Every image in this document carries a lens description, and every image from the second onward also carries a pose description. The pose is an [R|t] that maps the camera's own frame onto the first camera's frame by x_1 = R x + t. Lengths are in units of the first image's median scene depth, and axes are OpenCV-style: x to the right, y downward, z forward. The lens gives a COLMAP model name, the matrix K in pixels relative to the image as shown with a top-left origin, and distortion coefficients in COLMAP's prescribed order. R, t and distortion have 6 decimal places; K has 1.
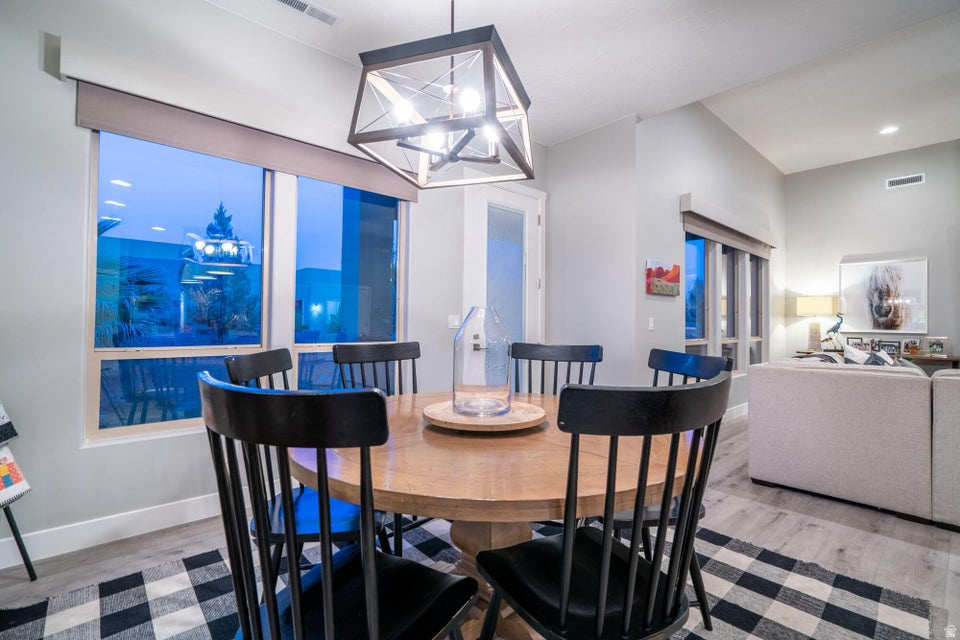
lens RADIAL K [[431.6, 0, 480.0], [0, 431.6, 318.9], [0, 0, 1]] dist [-0.001234, -0.000334]
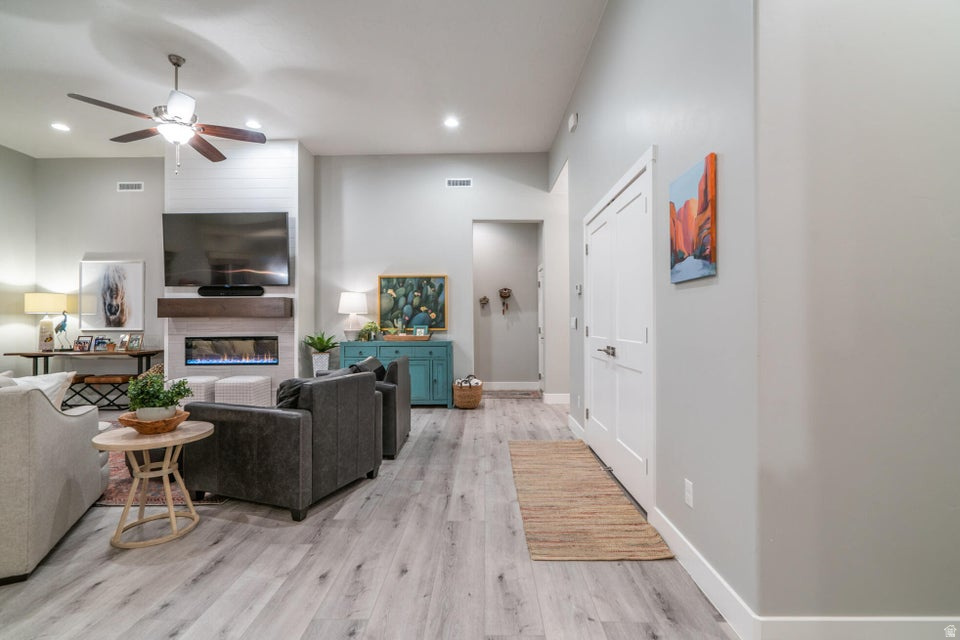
lens RADIAL K [[431.6, 0, 480.1], [0, 431.6, 322.2], [0, 0, 1]] dist [-0.001234, -0.000334]
pose [[0.676375, -0.001385, 0.736556, 0.768157], [0.001641, 0.999999, 0.000374, 0.013615], [-0.736556, 0.000955, 0.676376, -0.339781]]
